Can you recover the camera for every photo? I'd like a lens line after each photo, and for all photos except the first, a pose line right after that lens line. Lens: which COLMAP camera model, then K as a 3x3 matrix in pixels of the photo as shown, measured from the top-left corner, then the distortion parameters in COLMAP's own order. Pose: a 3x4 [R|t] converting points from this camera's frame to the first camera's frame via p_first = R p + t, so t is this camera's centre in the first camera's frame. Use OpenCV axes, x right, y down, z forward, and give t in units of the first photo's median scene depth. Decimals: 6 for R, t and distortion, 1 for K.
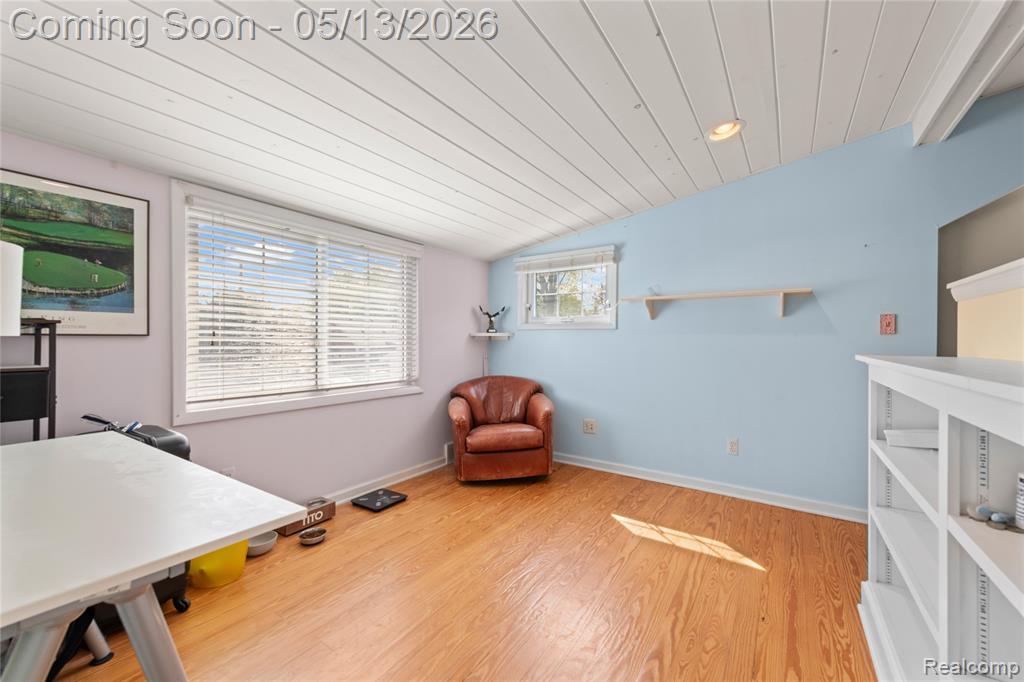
lens RADIAL K [[405.1, 0, 515.8], [0, 405.1, 342.7], [0, 0, 1]] dist [0.010834, -0.000235]
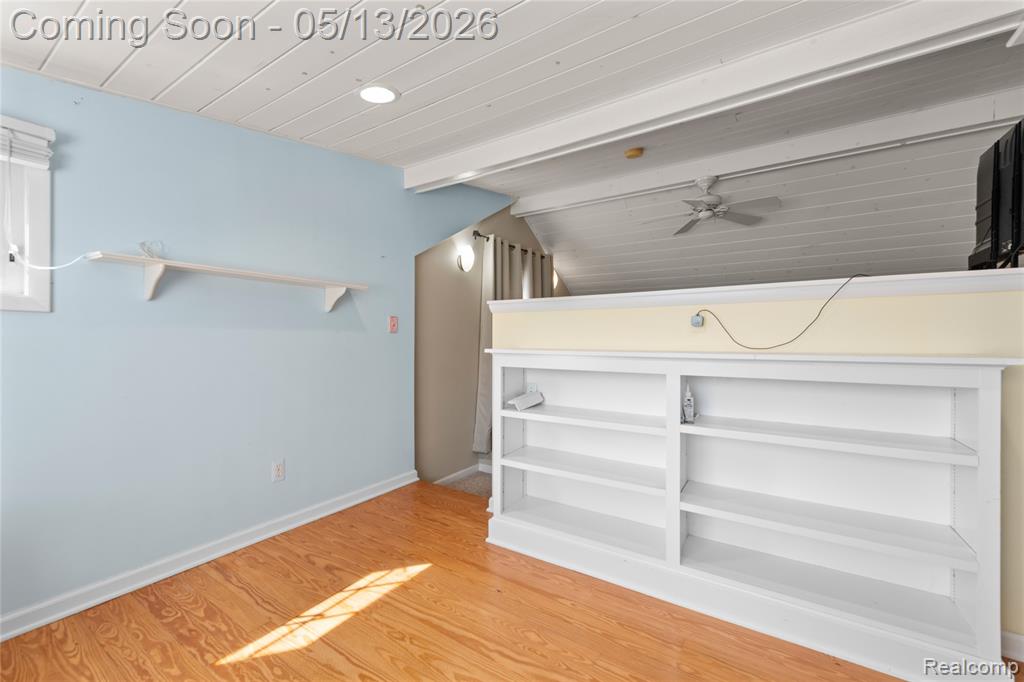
lens RADIAL K [[409.5, 0, 512.0], [0, 409.5, 341.0], [0, 0, 1]] dist [-0.000511, -0.000223]
pose [[-0.032510, -0.009729, 0.999424, -0.336945], [0.000444, 0.999952, 0.009749, -0.007248], [-0.999471, 0.000761, -0.032504, 0.682716]]
